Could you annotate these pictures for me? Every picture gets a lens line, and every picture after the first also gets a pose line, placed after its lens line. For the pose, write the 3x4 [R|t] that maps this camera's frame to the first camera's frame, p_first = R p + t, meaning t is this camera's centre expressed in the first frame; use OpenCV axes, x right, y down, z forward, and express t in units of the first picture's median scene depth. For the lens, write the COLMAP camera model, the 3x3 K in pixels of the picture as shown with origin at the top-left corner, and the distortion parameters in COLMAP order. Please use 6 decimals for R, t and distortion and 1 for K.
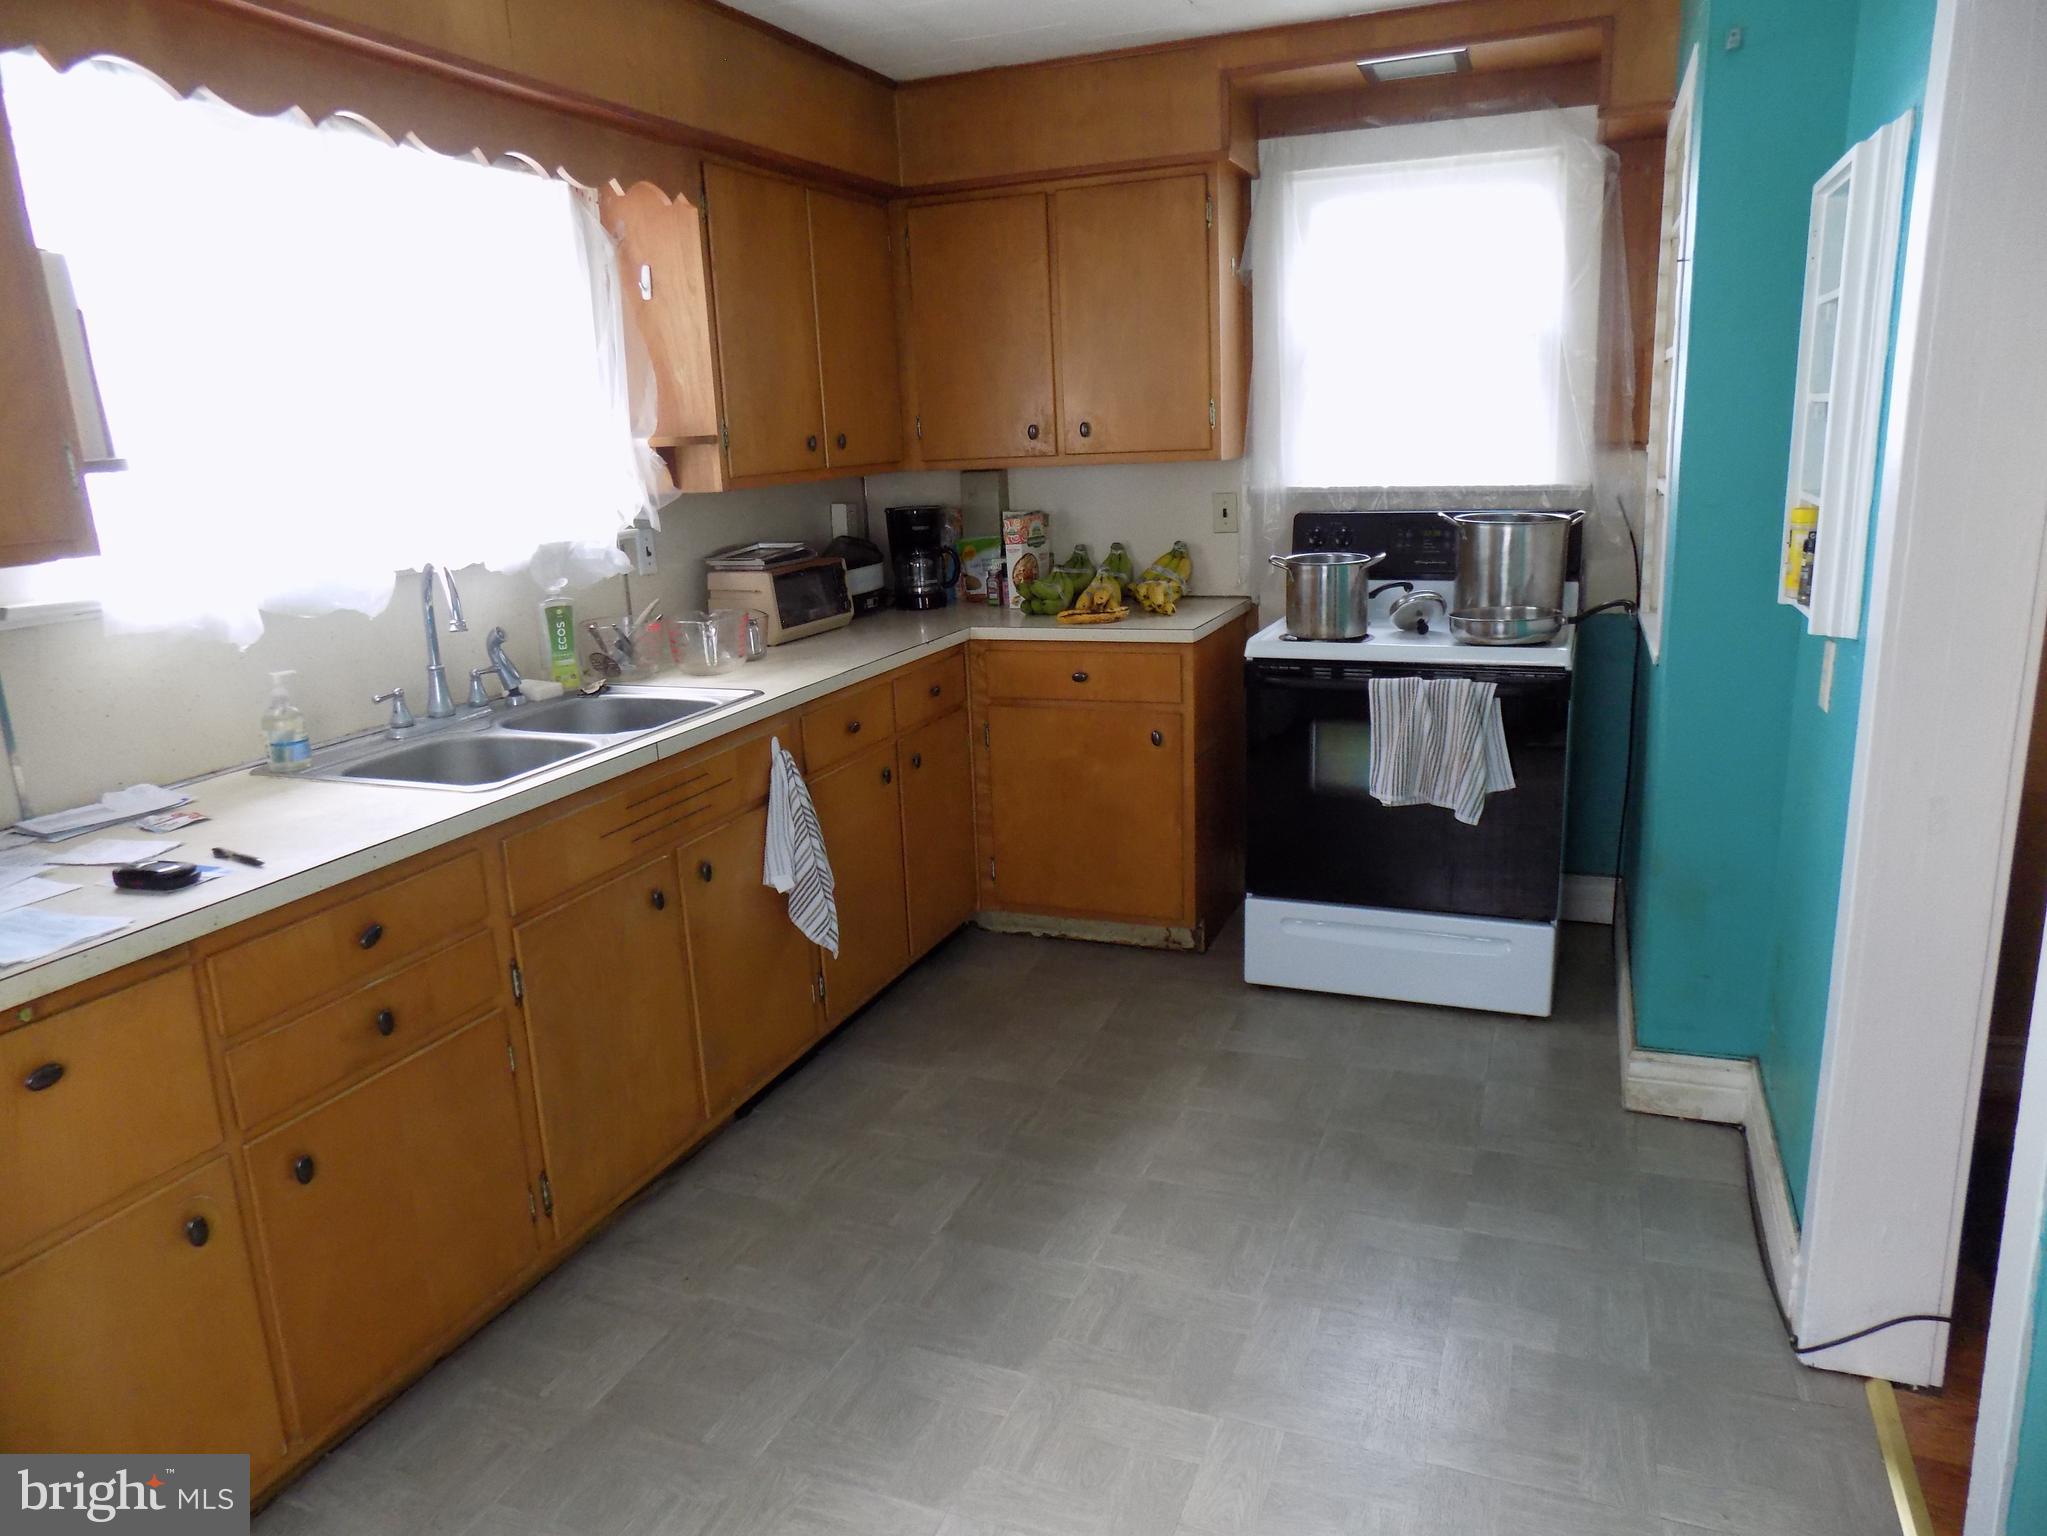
lens RADIAL K [[1398.5, 0, 1017.0], [0, 1398.5, 765.6], [0, 0, 1]] dist [-0.020674, 0.013420]
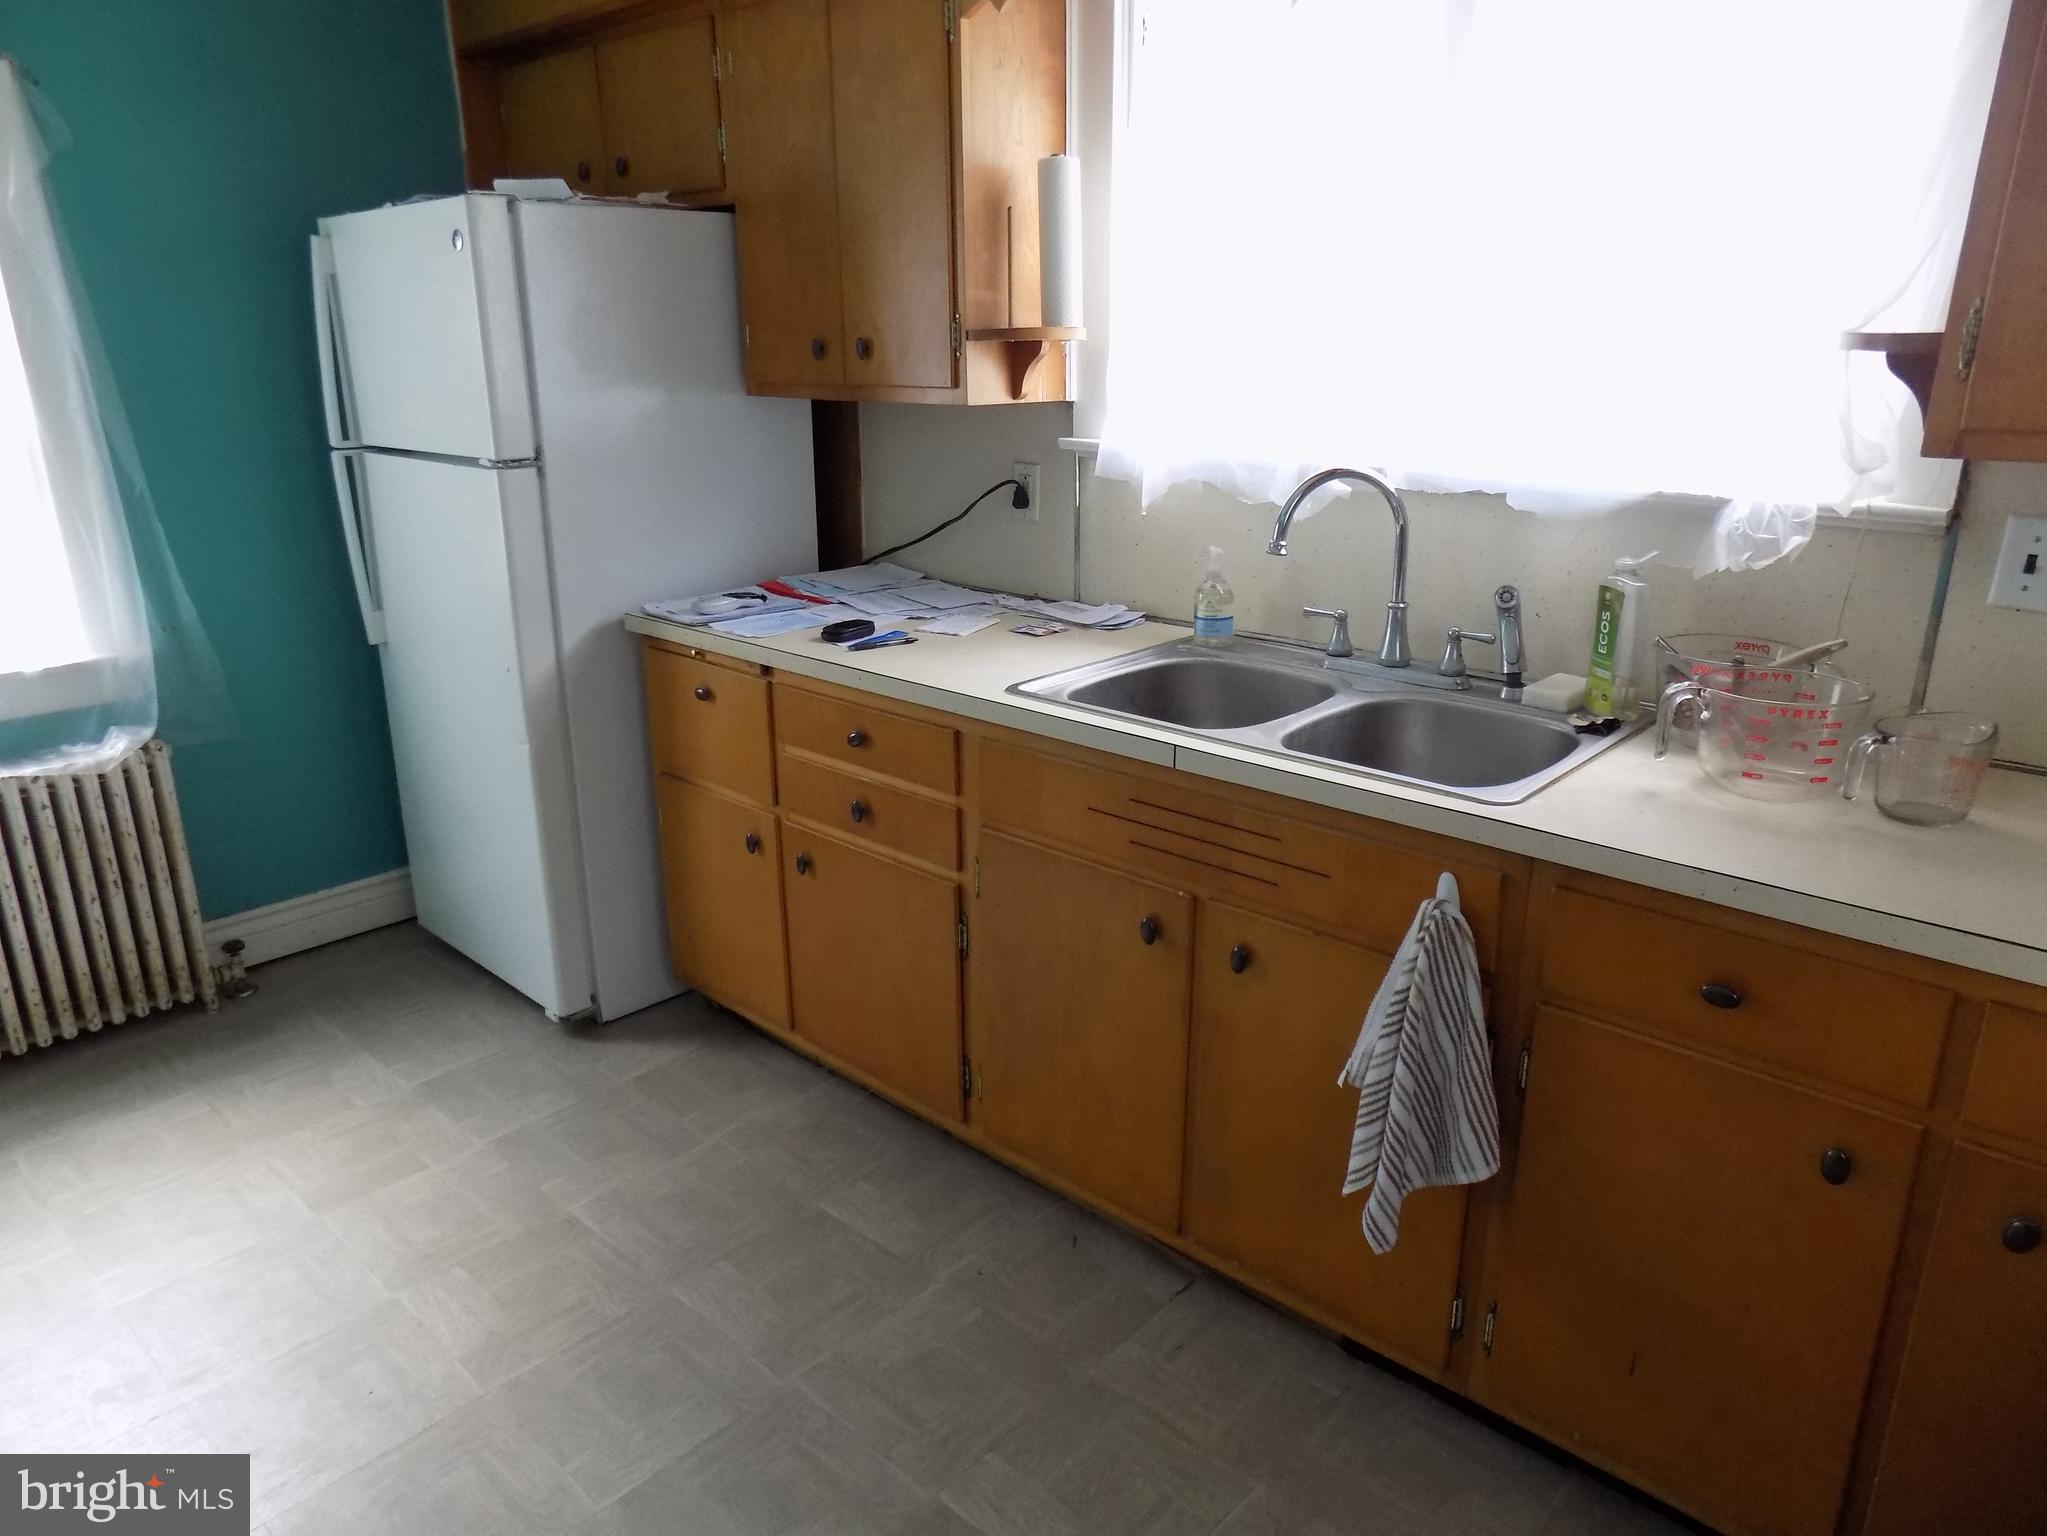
lens RADIAL K [[1398.5, 0, 1014.8], [0, 1398.5, 778.5], [0, 0, 1]] dist [-0.020674, 0.013420]
pose [[-0.353938, 0.332705, -0.874091, 0.411121], [-0.205157, 0.884208, 0.419628, -0.281814], [0.912490, 0.327848, -0.244698, 1.051137]]
